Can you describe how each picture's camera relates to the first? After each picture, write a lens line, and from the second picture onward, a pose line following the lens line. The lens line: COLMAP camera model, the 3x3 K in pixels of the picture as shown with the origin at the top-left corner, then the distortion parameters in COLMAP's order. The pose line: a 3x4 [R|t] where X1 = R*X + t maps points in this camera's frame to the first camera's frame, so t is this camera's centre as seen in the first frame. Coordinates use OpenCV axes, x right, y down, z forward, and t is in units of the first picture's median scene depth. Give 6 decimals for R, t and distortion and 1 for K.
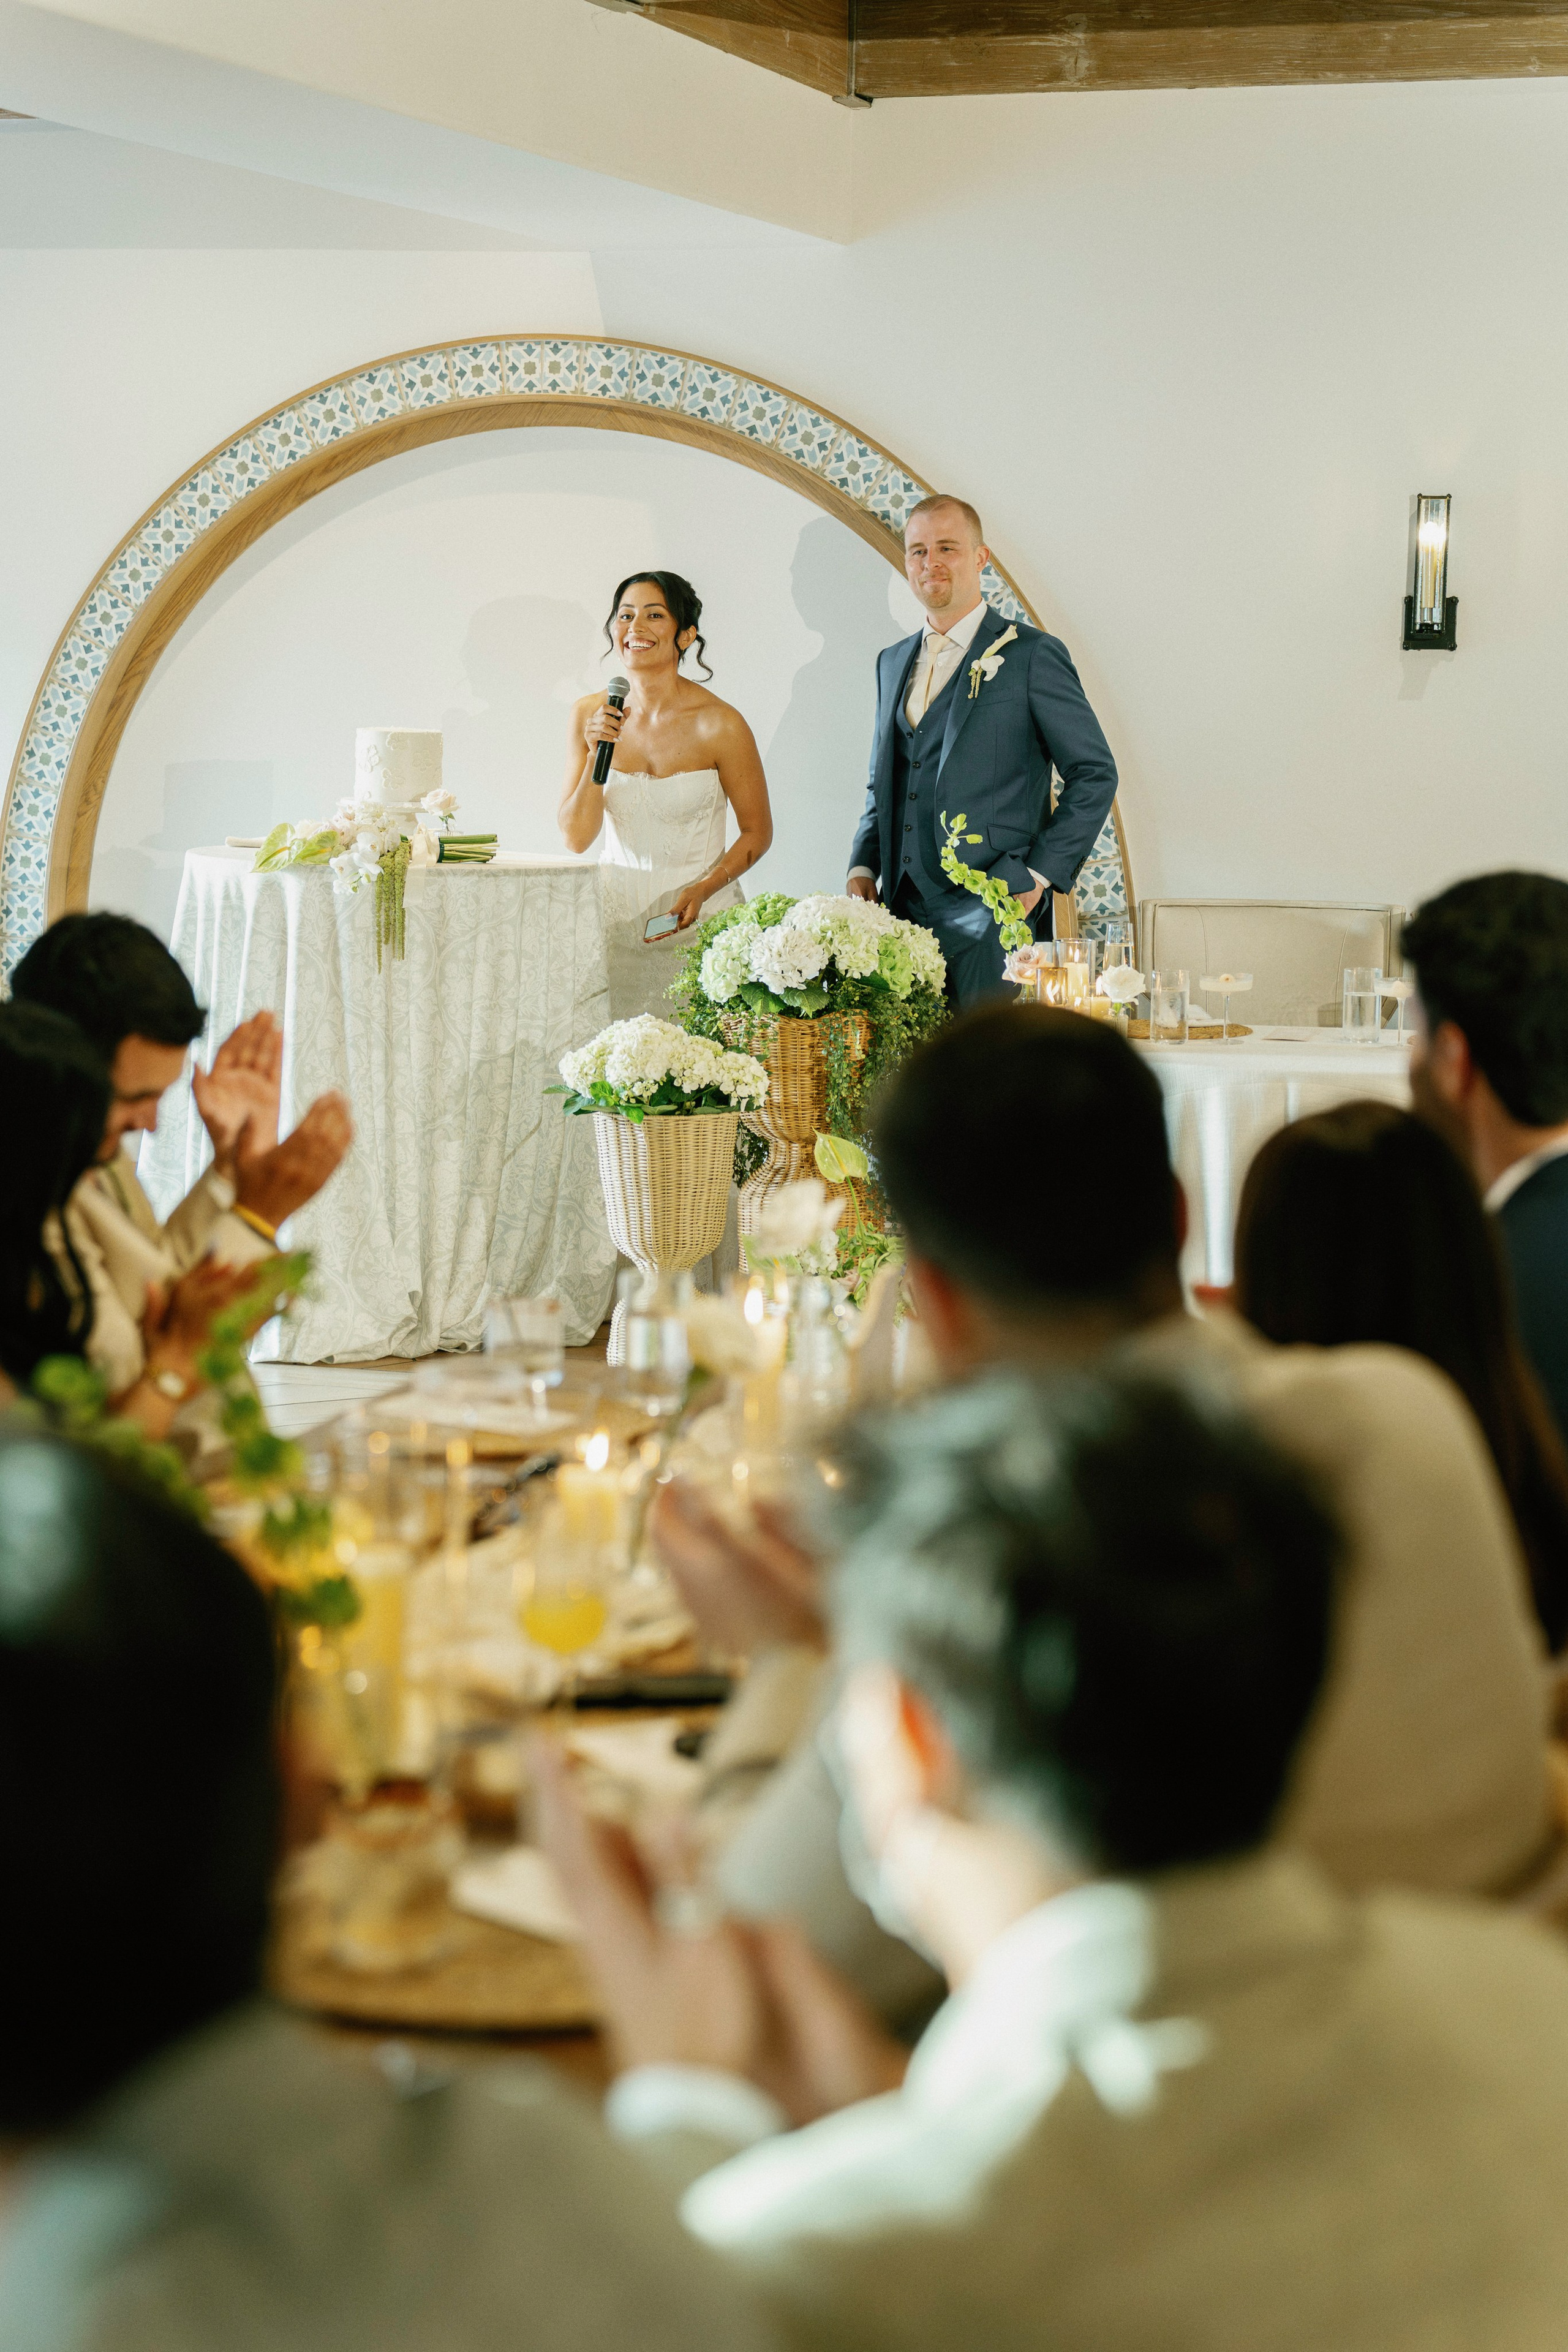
lens RADIAL K [[4218.3, 0, 745.0], [0, 4218.3, 1182.6], [0, 0, 1]] dist [0.028533, 0.000000]
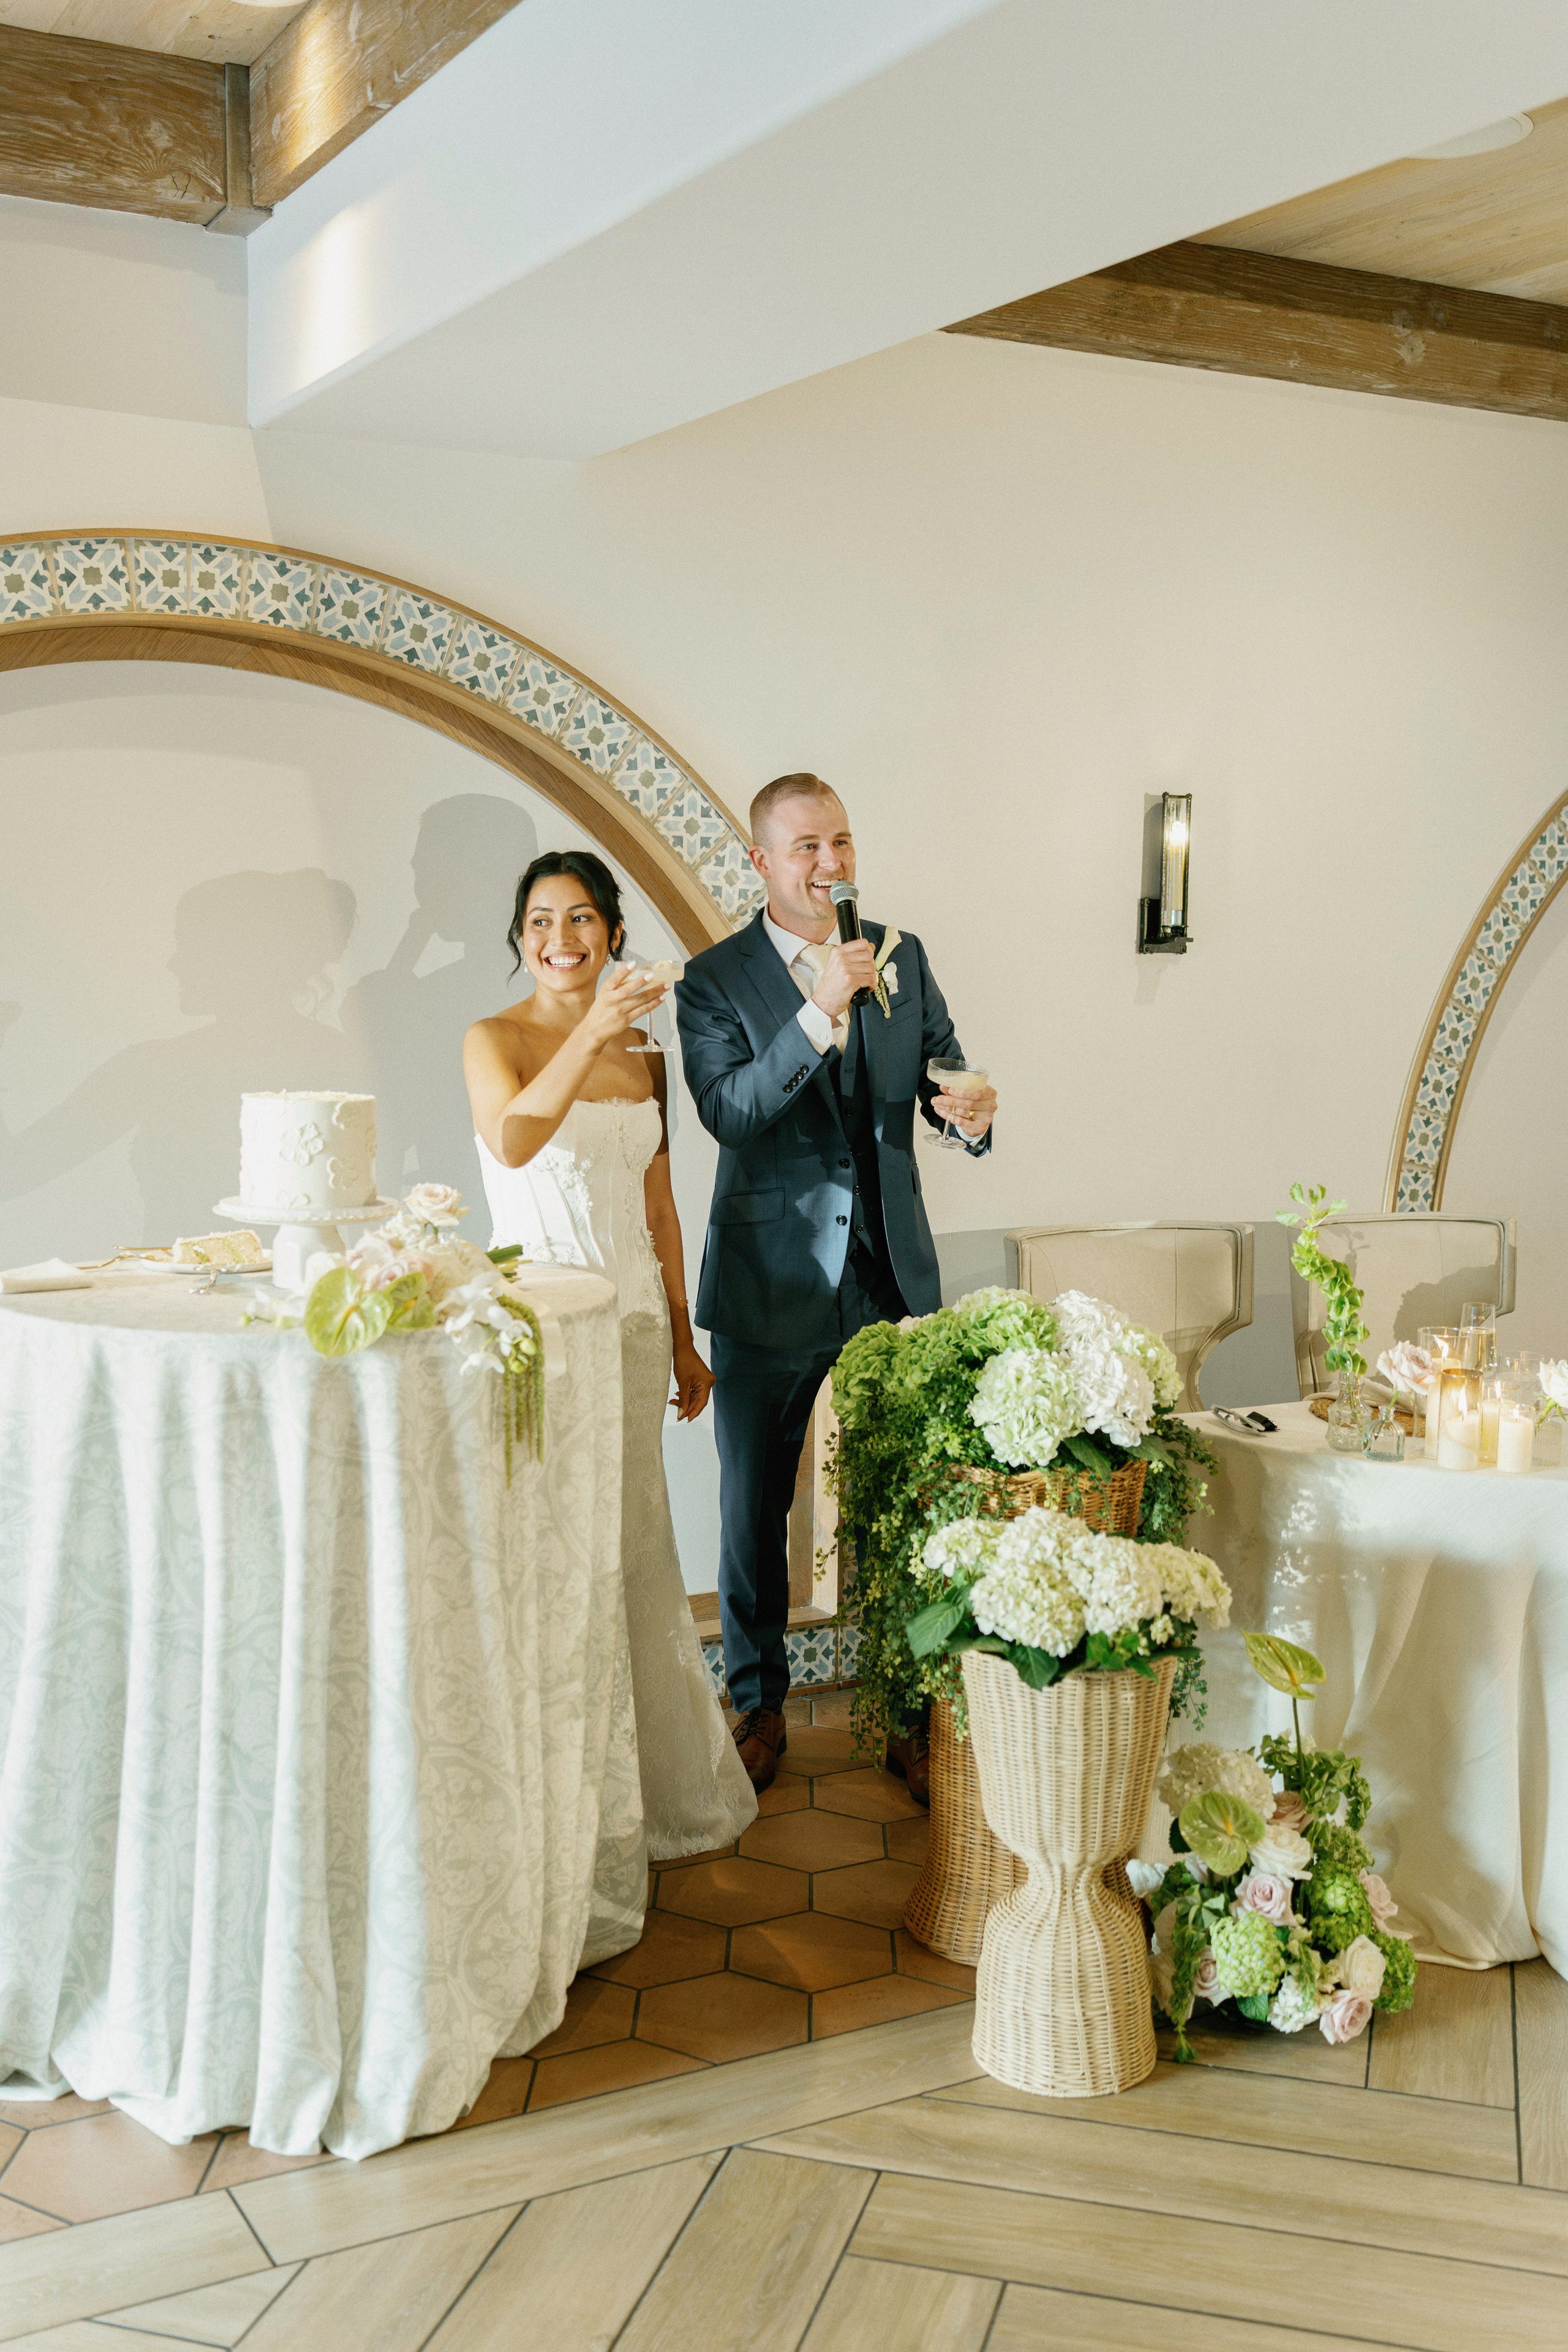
lens RADIAL K [[2406.1, 0, 780.1], [0, 2406.1, 1163.4], [0, 0, 1]] dist [-0.006921, 0.000000]
pose [[0.703953, -0.074574, 0.706321, -0.281221], [0.087973, 0.995970, 0.017477, -0.091771], [-0.704777, 0.049834, 0.707676, 0.647186]]
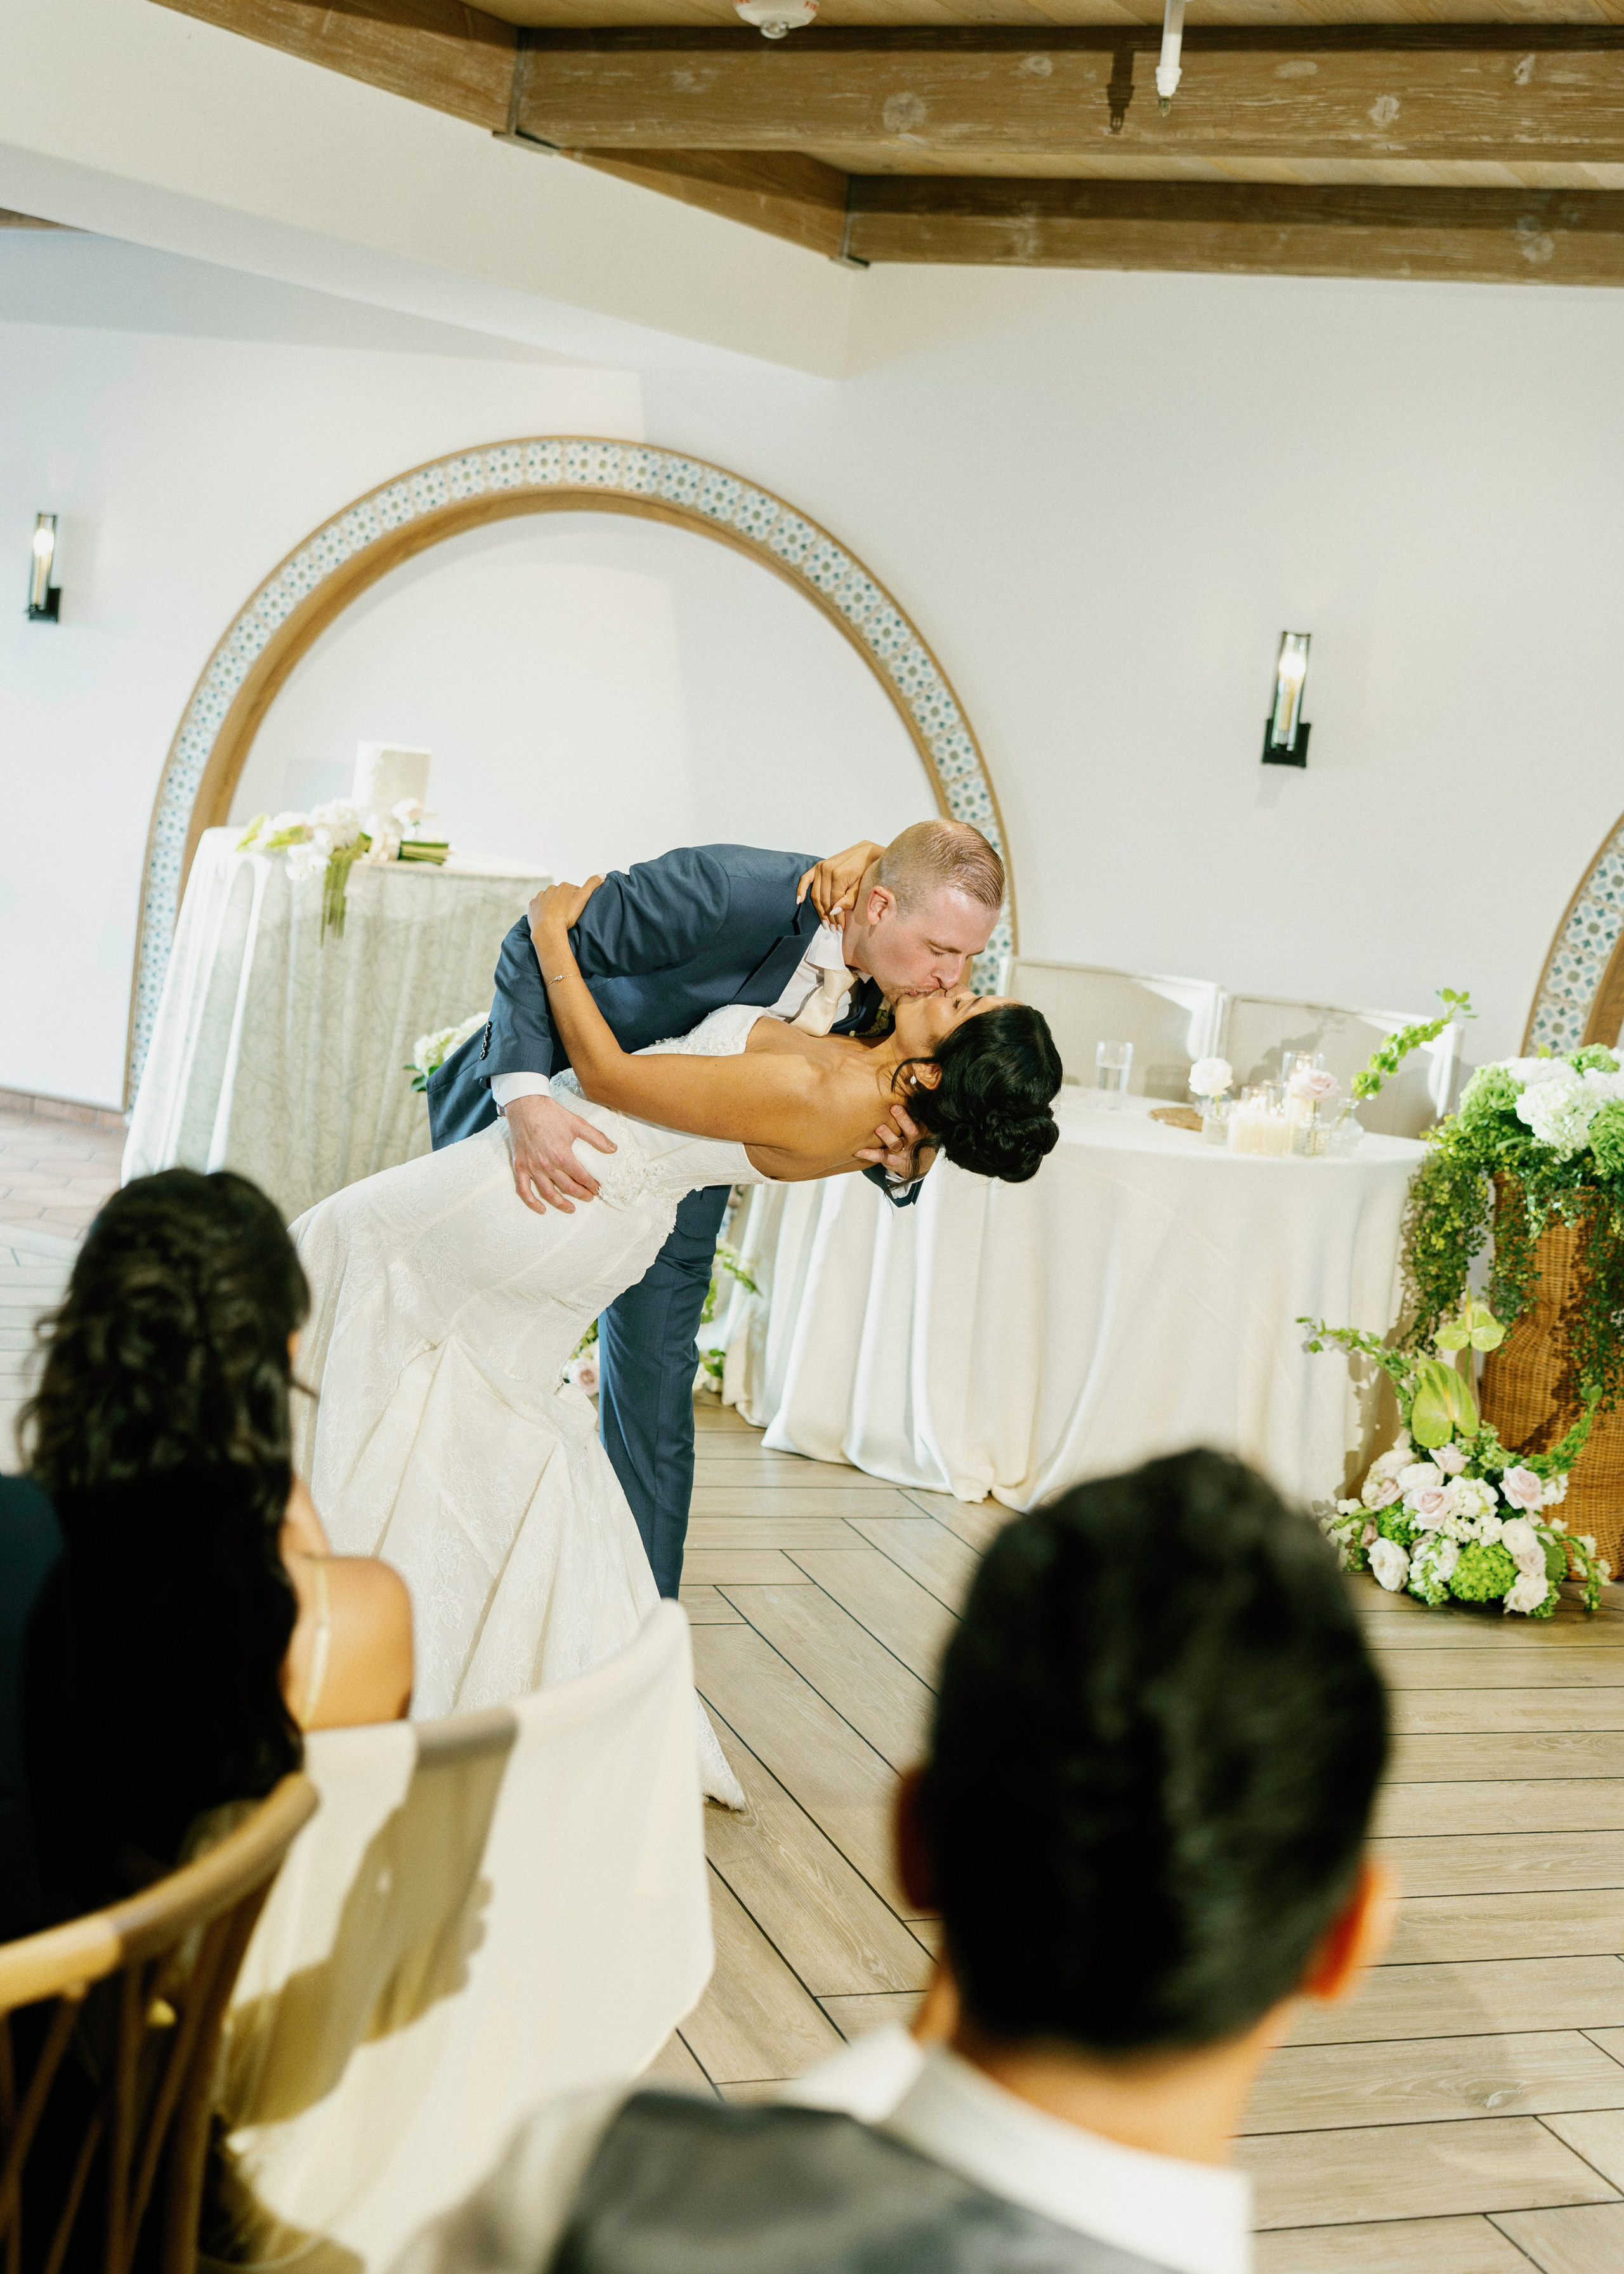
lens RADIAL K [[3000.3, 0, 736.1], [0, 3000.3, 845.7], [0, 0, 1]] dist [-0.015783, 0.000000]
pose [[0.980536, 0.102854, -0.167240, 0.148578], [-0.115771, 0.990849, -0.069387, -0.030473], [0.158573, 0.087398, 0.983471, 0.175551]]
